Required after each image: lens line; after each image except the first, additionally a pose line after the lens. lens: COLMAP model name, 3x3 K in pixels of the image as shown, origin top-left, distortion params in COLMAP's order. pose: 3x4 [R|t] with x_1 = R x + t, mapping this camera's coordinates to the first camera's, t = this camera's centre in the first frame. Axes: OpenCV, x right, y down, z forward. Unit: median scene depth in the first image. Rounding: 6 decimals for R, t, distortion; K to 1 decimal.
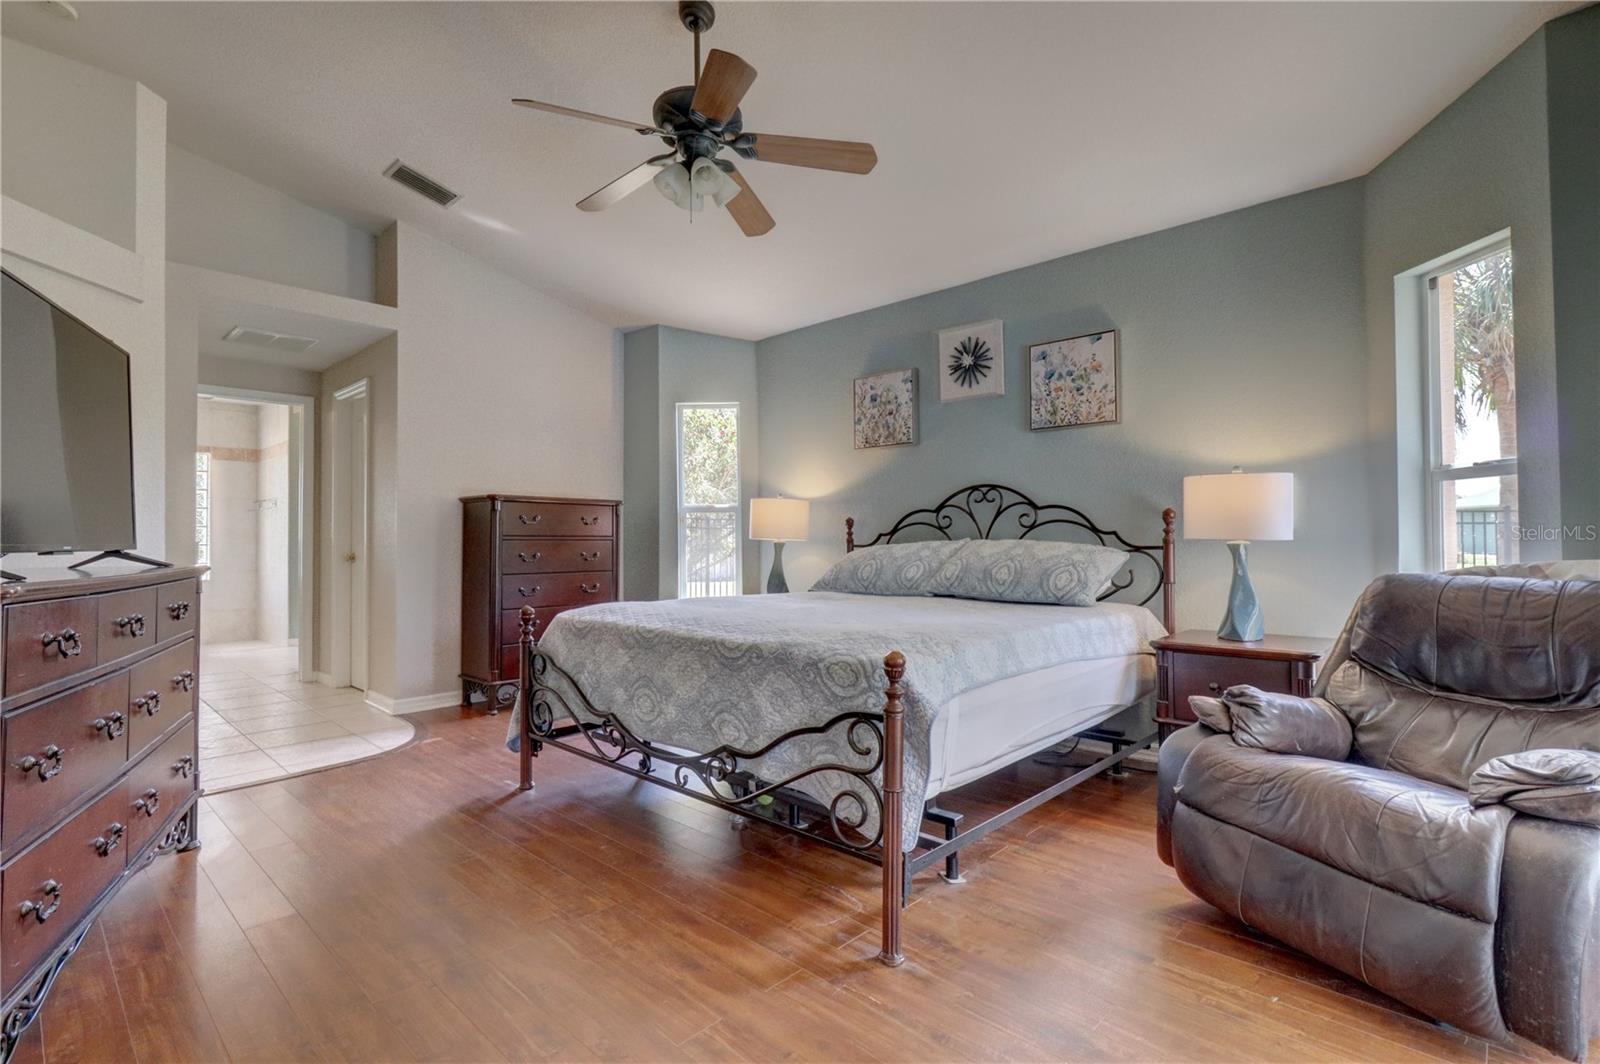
lens RADIAL K [[750.3, 0, 801.8], [0, 750.3, 535.4], [0, 0, 1]] dist [0.003230, -0.001280]
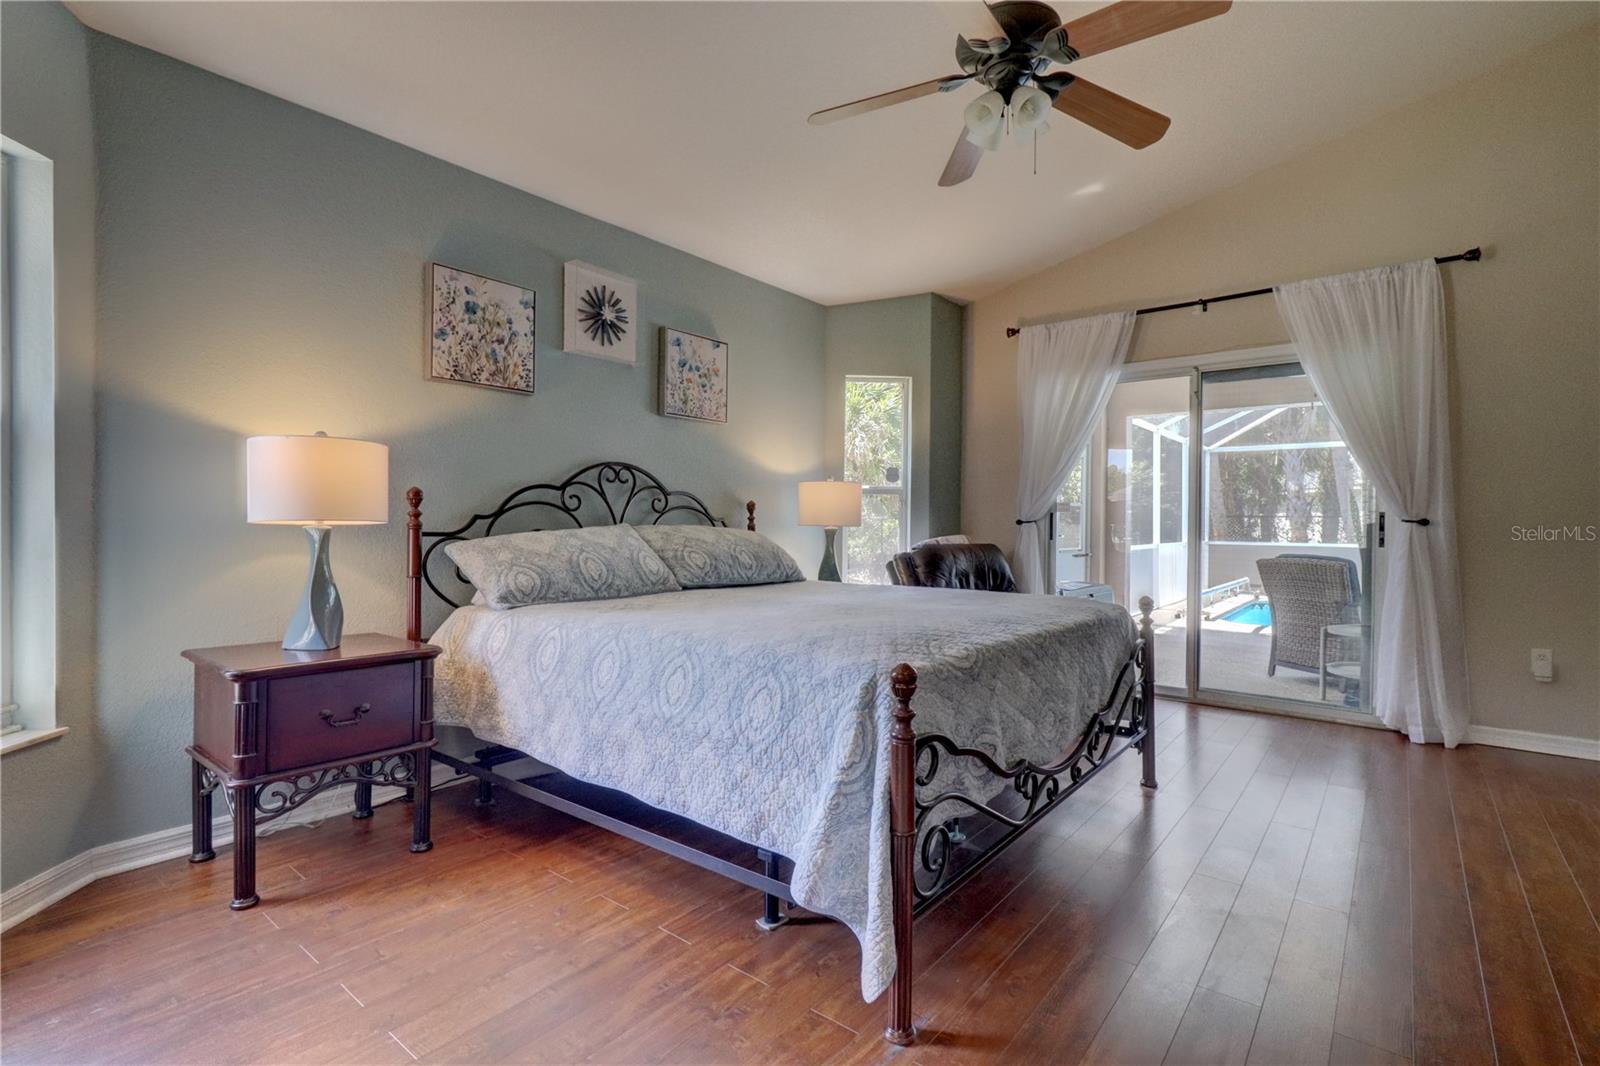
lens RADIAL K [[750.3, 0, 809.0], [0, 750.3, 529.6], [0, 0, 1]] dist [0.003230, -0.001280]
pose [[-0.090705, -0.006388, 0.995857, -0.649118], [-0.009751, 0.999937, 0.005526, 0.003927], [-0.995830, -0.009209, -0.090761, 0.850521]]
